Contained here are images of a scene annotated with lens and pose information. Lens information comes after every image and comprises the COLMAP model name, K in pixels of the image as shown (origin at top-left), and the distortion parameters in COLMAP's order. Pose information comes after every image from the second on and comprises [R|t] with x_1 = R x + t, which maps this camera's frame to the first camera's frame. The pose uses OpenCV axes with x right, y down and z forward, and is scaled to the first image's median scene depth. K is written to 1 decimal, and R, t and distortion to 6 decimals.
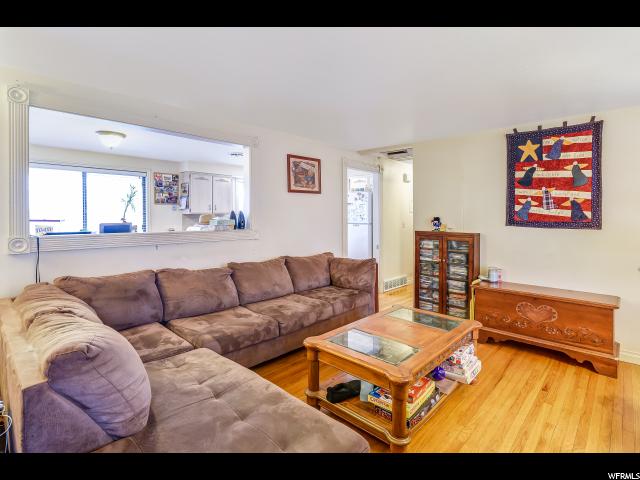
lens RADIAL K [[318.9, 0, 309.3], [0, 318.9, 212.6], [0, 0, 1]] dist [-0.012522, -0.002727]
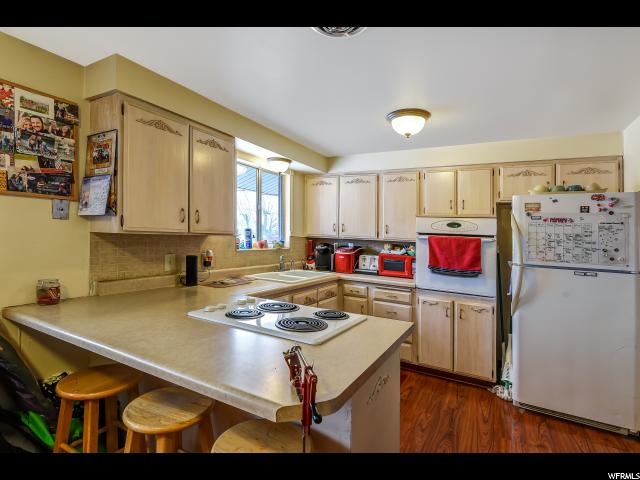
lens RADIAL K [[318.9, 0, 319.1], [0, 318.9, 237.9], [0, 0, 1]] dist [-0.012522, -0.002727]
pose [[0.961345, 0.025519, 0.274162, -0.274400], [-0.031969, 0.999307, 0.019086, -0.002837], [-0.273485, -0.027113, 0.961494, 0.653869]]
